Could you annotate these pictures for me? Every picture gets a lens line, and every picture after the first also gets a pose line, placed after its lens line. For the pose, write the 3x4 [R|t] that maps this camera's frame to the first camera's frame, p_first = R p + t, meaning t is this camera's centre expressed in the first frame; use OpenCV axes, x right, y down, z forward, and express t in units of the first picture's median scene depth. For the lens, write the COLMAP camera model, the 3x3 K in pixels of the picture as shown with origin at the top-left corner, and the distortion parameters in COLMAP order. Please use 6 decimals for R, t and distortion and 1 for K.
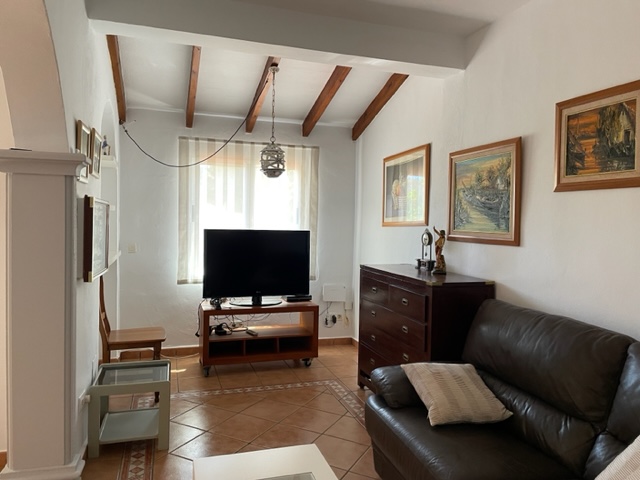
lens RADIAL K [[484.5, 0, 317.8], [0, 484.5, 236.6], [0, 0, 1]] dist [0.092012, -0.110629]
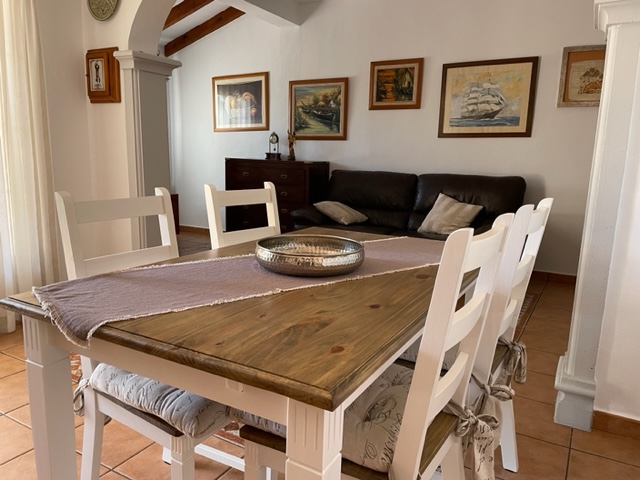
lens RADIAL K [[484.5, 0, 316.2], [0, 484.5, 244.2], [0, 0, 1]] dist [0.092012, -0.110629]
pose [[0.741978, -0.121712, 0.659283, -1.050651], [0.011227, 0.985500, 0.169301, 0.107003], [-0.670330, -0.118216, 0.732587, -0.349607]]
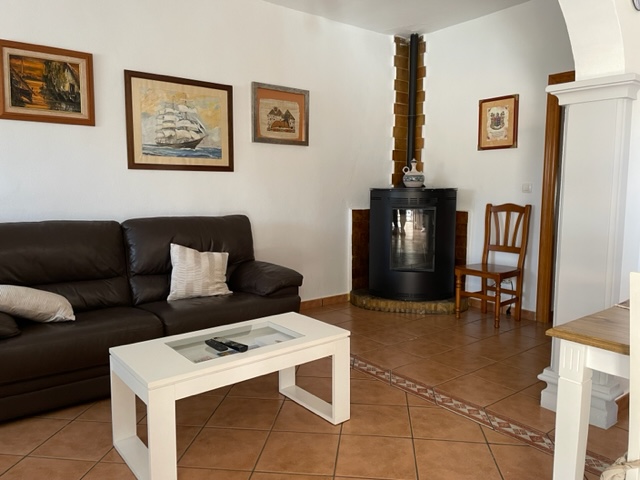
lens RADIAL K [[484.5, 0, 321.0], [0, 484.5, 236.9], [0, 0, 1]] dist [0.092012, -0.110629]
pose [[-0.361225, -0.115567, 0.925289, -0.892990], [0.021095, 0.991023, 0.132013, 0.045354], [-0.932240, 0.067206, -0.355545, 0.758398]]
